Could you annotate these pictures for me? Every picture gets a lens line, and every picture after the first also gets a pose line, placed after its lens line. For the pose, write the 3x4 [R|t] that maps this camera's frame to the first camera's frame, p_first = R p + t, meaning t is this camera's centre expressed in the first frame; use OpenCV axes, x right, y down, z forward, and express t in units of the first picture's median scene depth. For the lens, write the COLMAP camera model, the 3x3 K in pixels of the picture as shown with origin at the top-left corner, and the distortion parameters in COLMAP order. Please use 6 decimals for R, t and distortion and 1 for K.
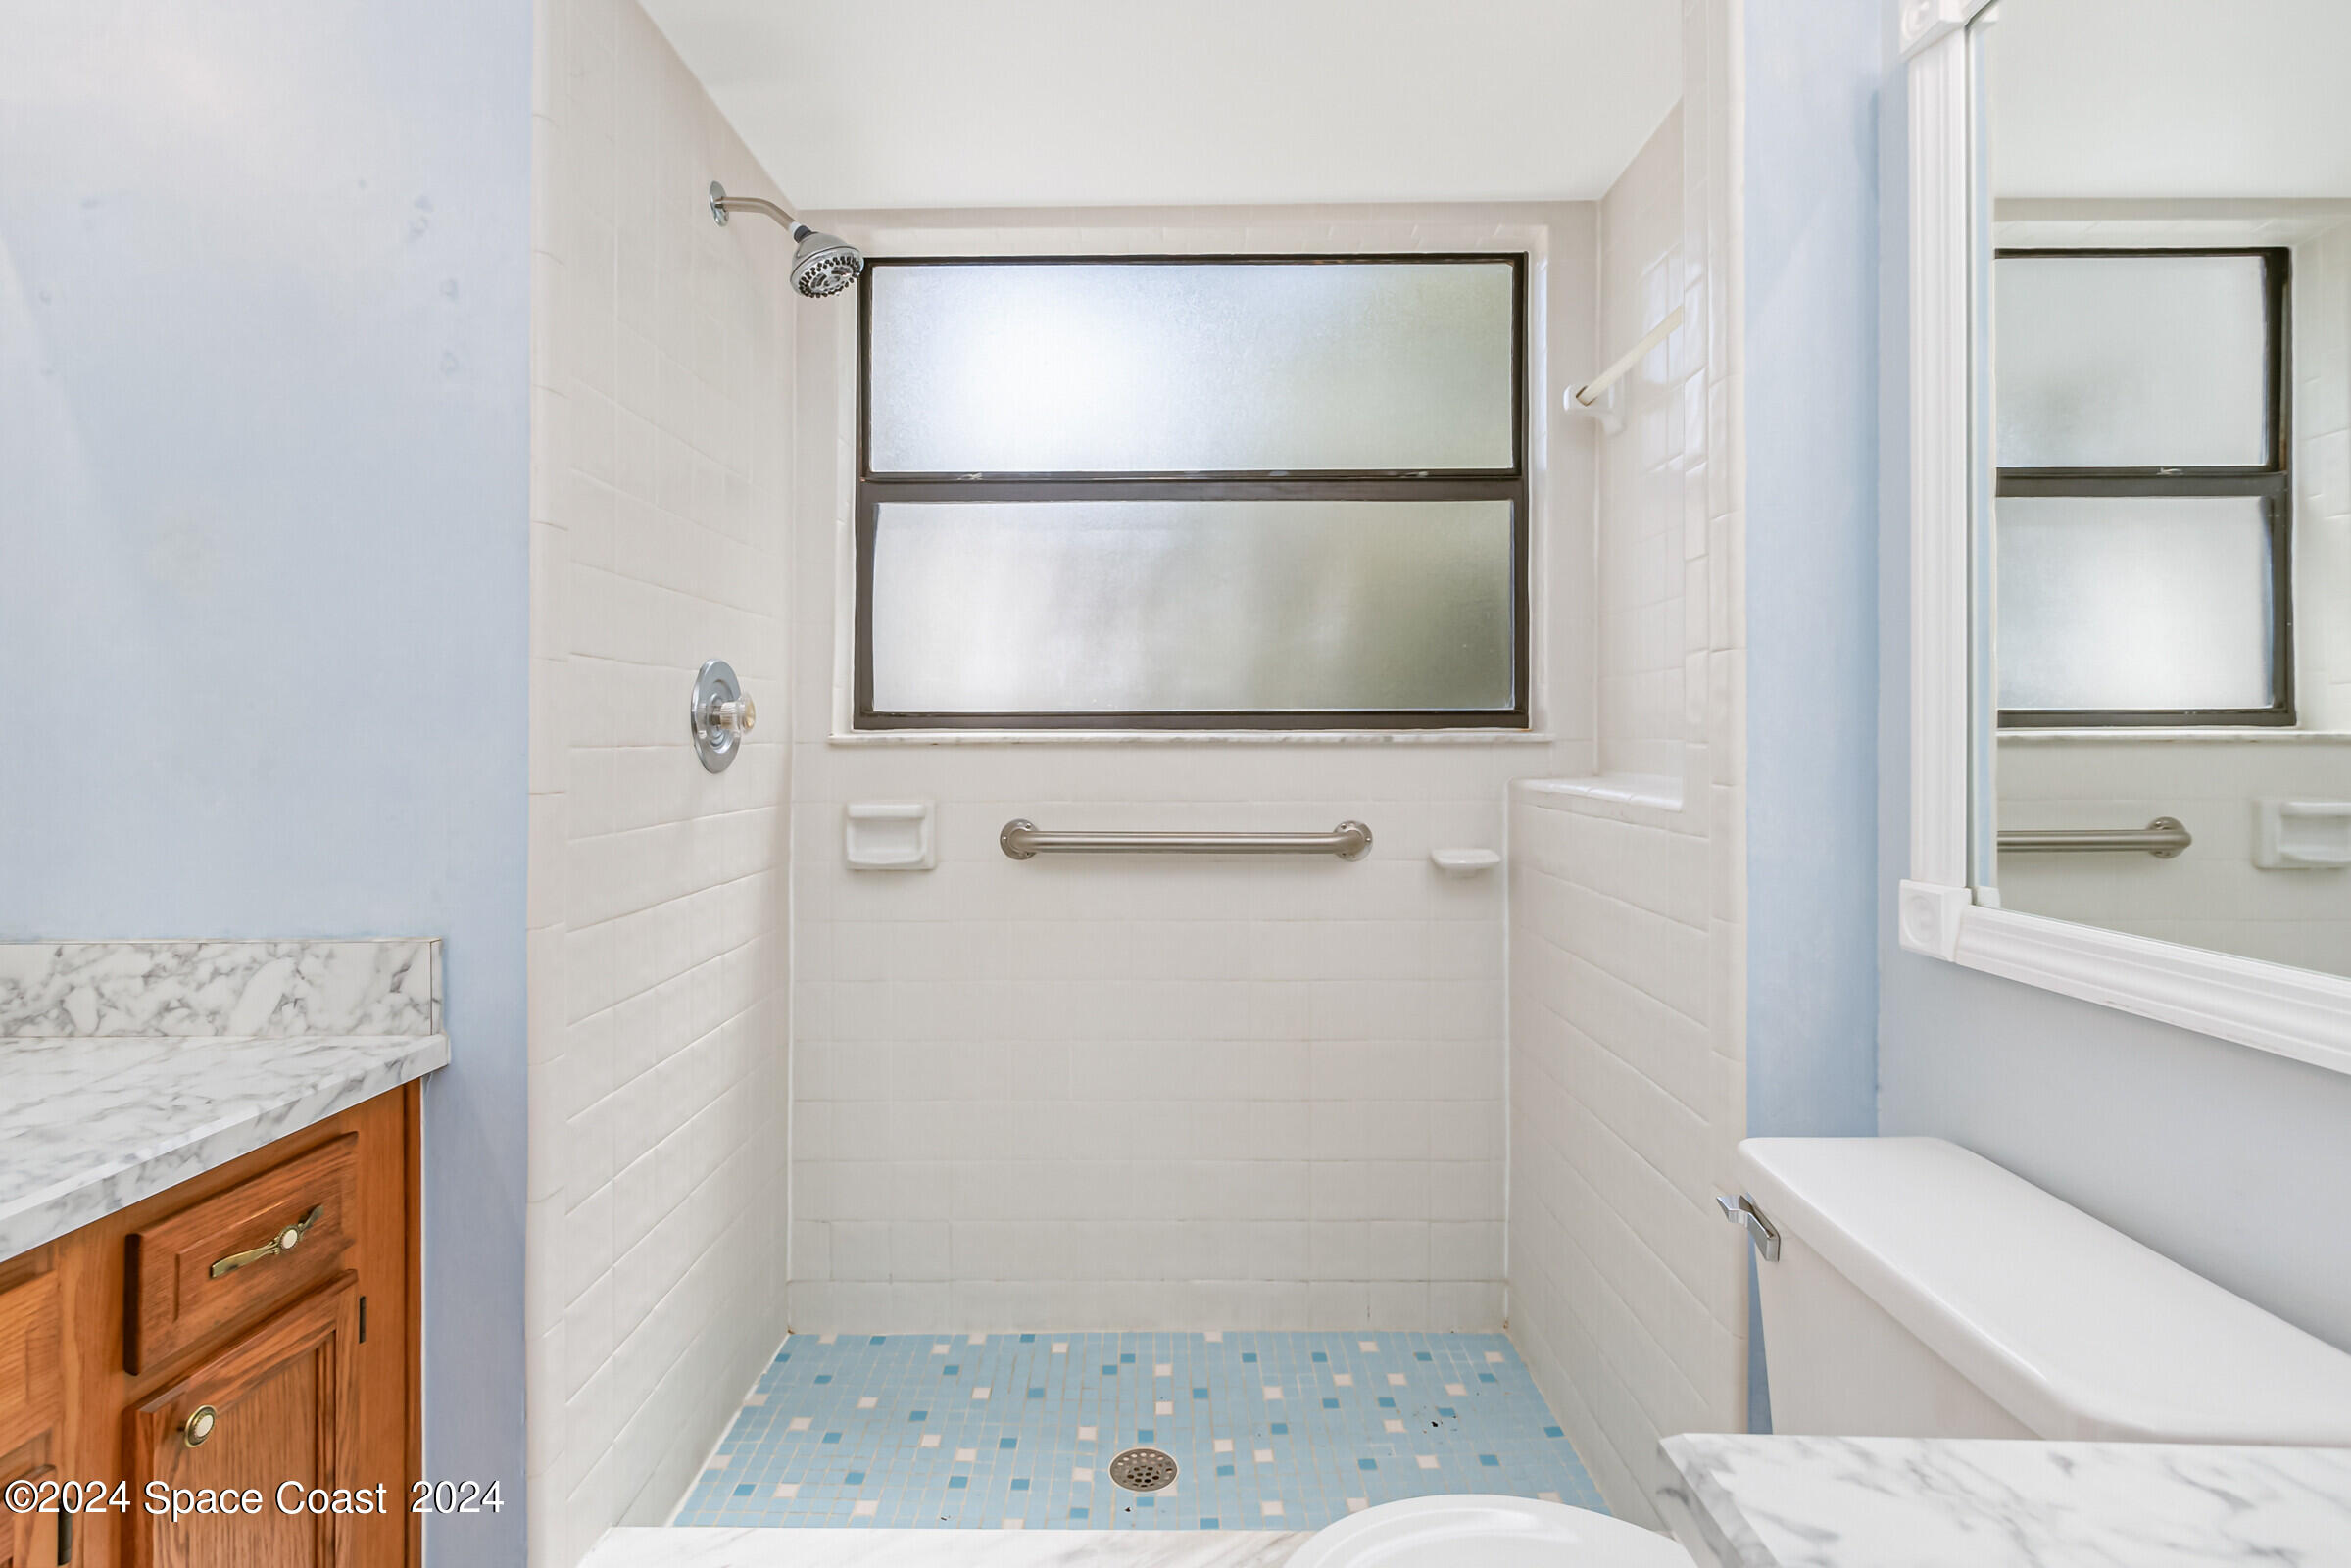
lens RADIAL K [[1035.3, 0, 1163.9], [0, 1035.3, 749.0], [0, 0, 1]] dist [-0.001681, -0.000543]
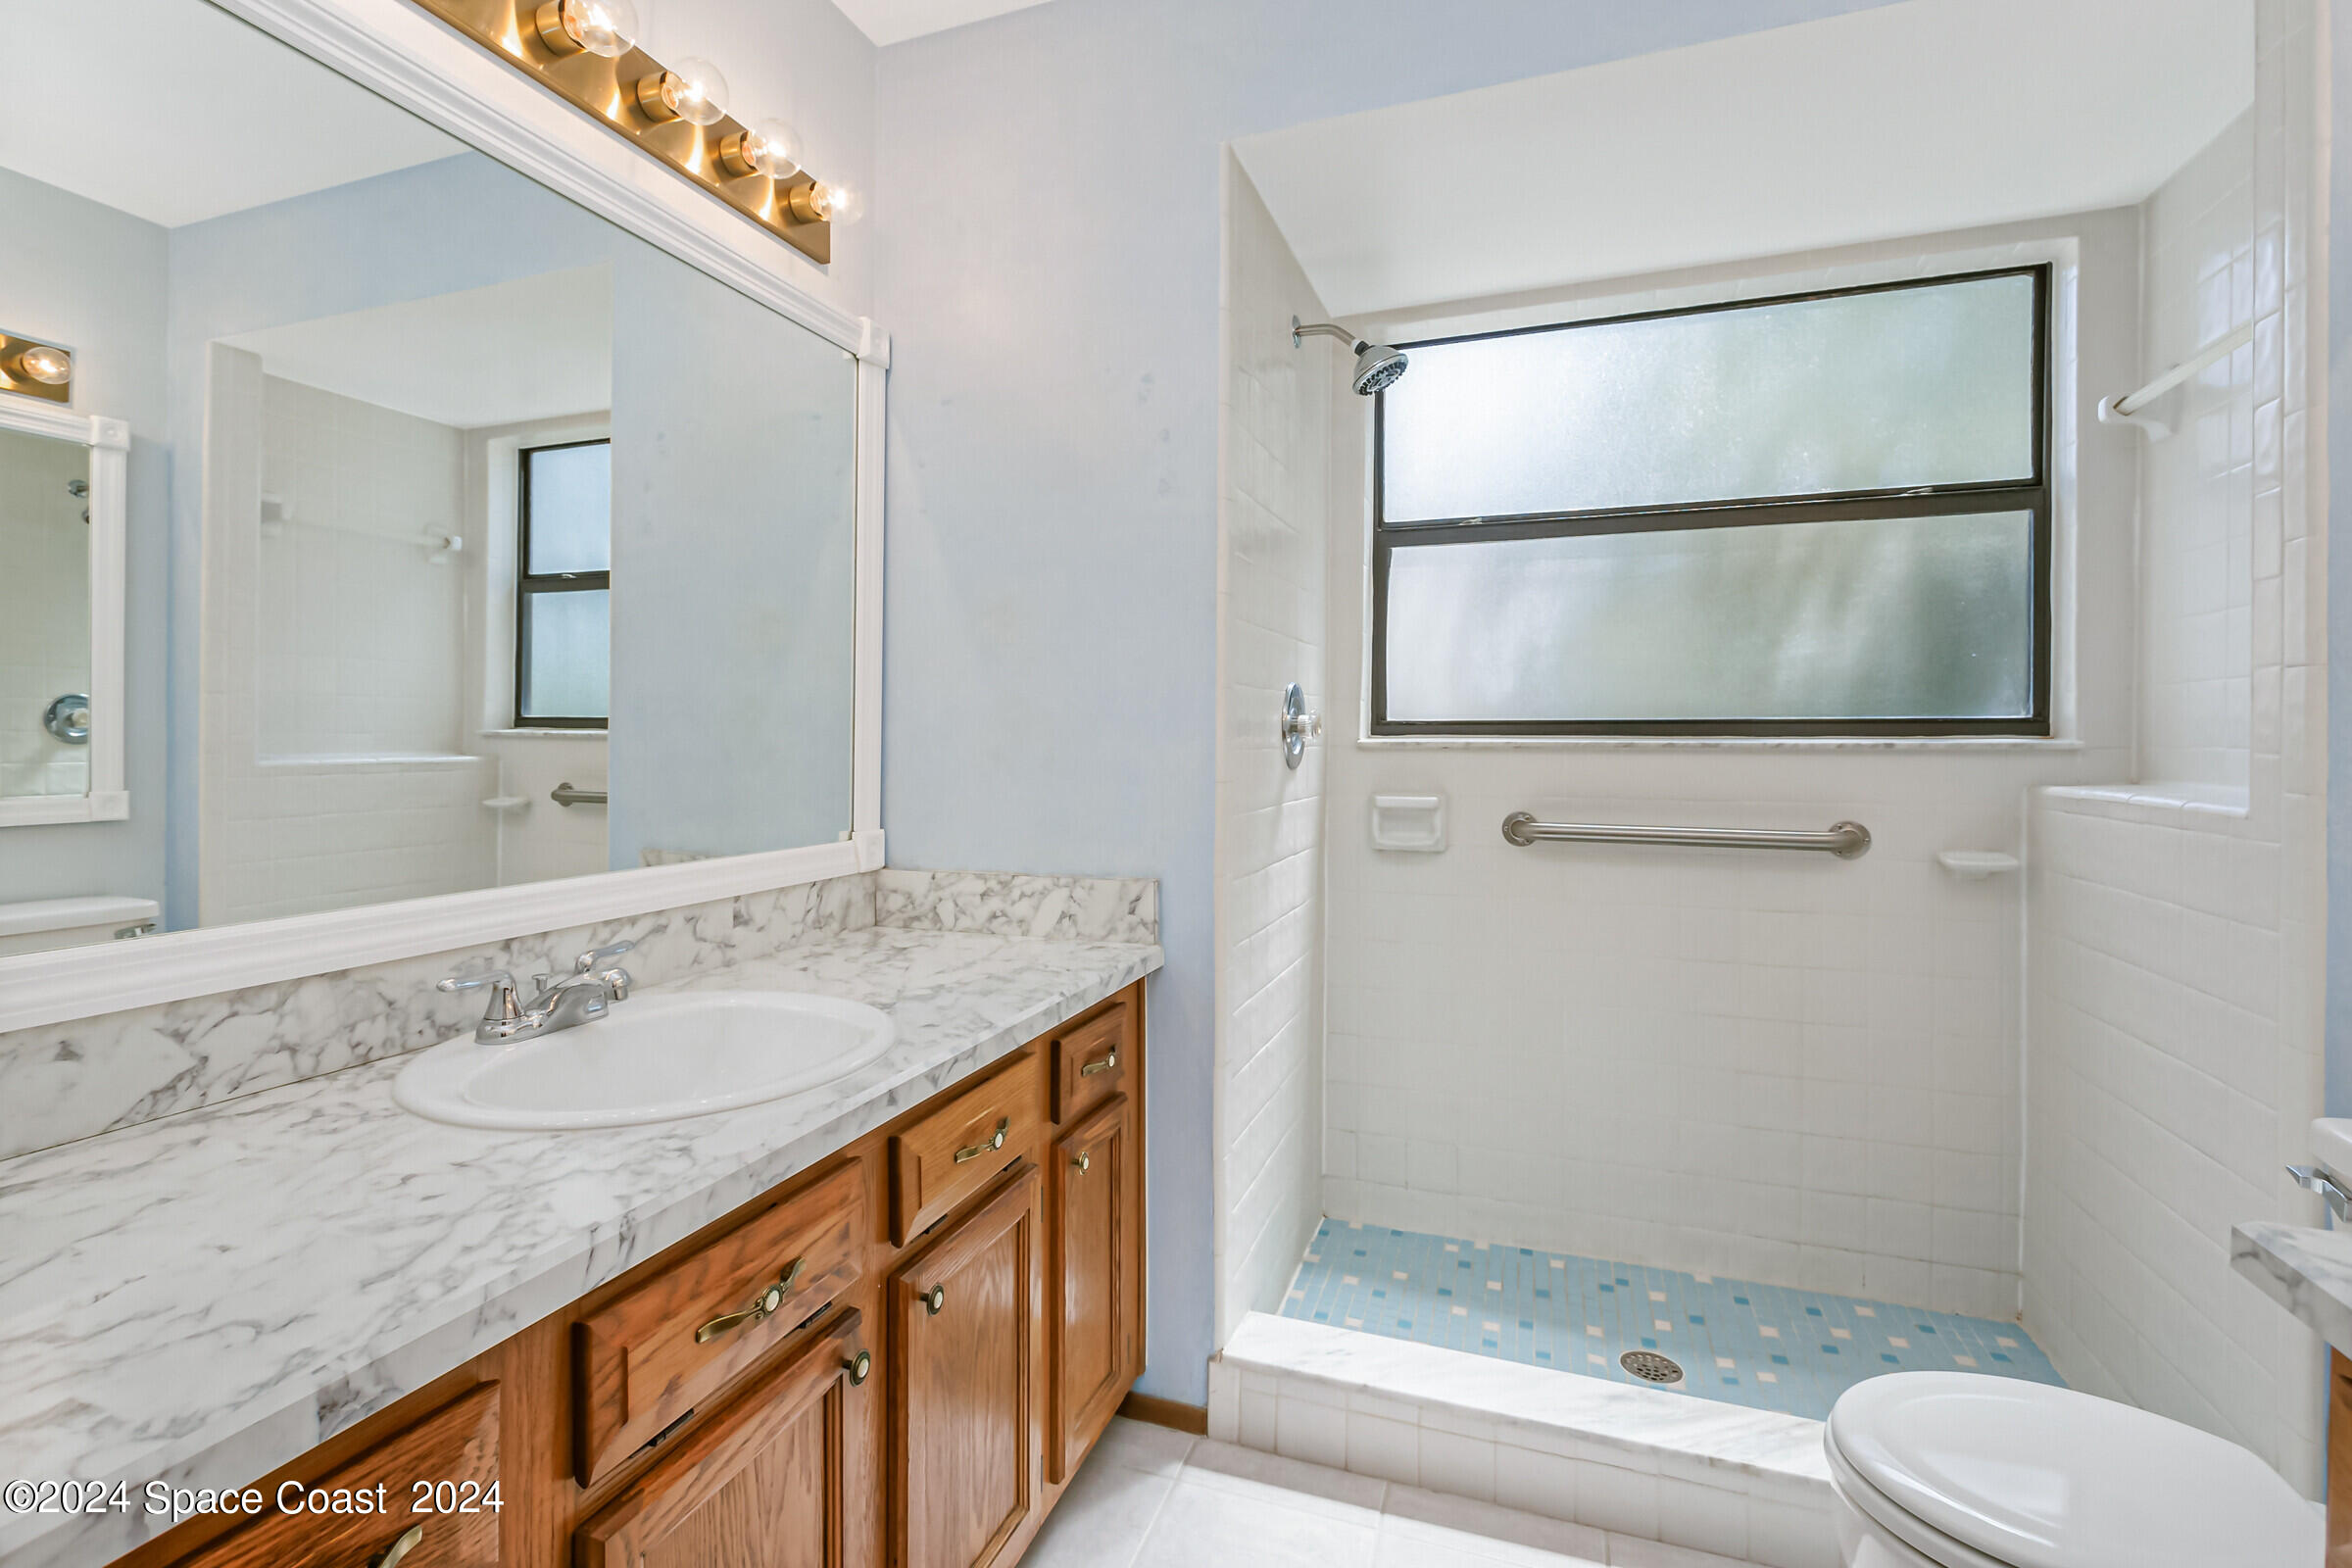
lens RADIAL K [[1035.7, 0, 1164.4], [0, 1035.7, 749.0], [0, 0, 1]] dist [-0.001681, -0.000543]
pose [[0.942603, 0.006809, -0.333846, -0.148259], [-0.006359, 0.999977, 0.002442, -0.004723], [0.333855, -0.000179, 0.942624, -0.282826]]
